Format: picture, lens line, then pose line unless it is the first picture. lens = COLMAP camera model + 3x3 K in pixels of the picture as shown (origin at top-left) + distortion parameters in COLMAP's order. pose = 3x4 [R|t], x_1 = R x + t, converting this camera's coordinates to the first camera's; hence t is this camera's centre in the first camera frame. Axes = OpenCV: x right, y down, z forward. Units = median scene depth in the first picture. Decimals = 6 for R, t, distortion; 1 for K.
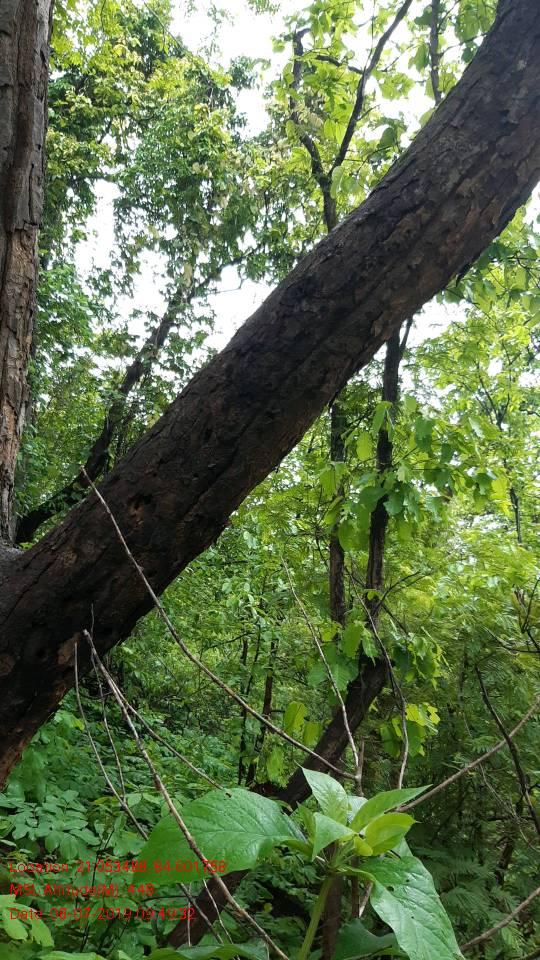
lens RADIAL K [[788.2, 0, 281.5], [0, 788.2, 498.0], [0, 0, 1]] dist [0.103247, -0.244845]
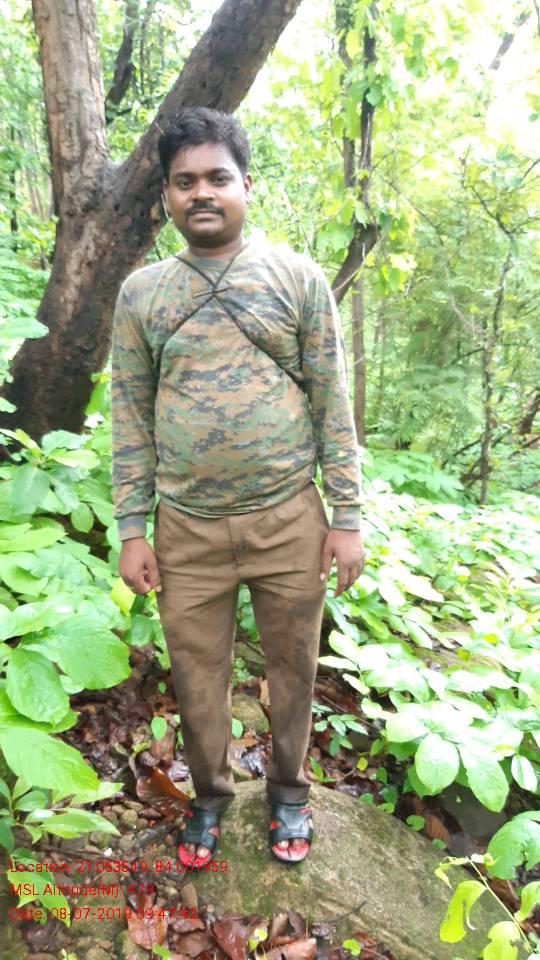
lens RADIAL K [[859.2, 0, 293.6], [0, 859.2, 478.8], [0, 0, 1]] dist [0.141684, -0.281481]
pose [[0.991833, -0.088450, -0.091891, 0.088185], [0.118523, 0.905314, 0.407872, -0.021574], [0.047114, -0.415432, 0.908403, -0.496344]]
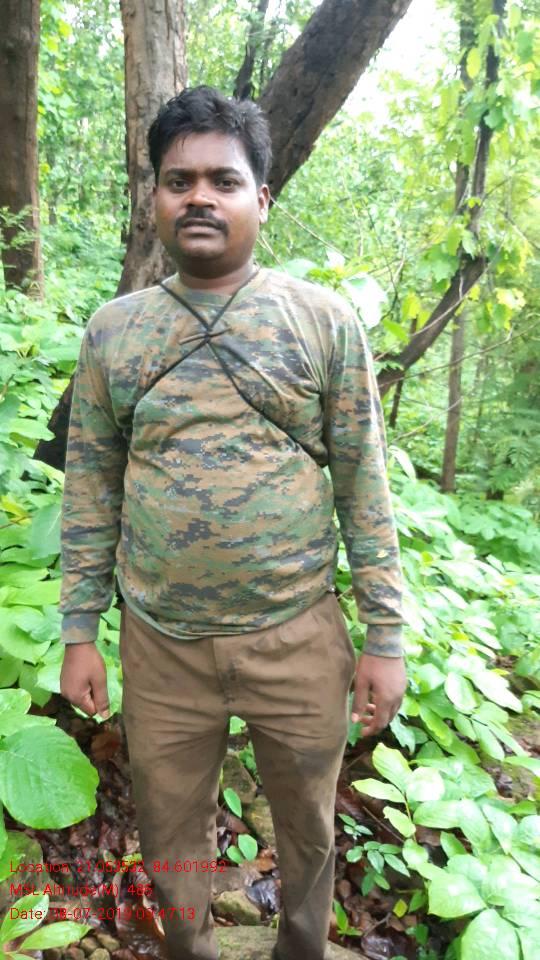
lens RADIAL K [[859.2, 0, 293.6], [0, 859.2, 478.8], [0, 0, 1]] dist [0.141684, -0.281481]
pose [[0.979934, -0.010054, -0.199071, 0.104162], [0.085013, 0.924416, 0.371790, -0.004273], [0.180286, -0.381253, 0.906721, -0.394789]]
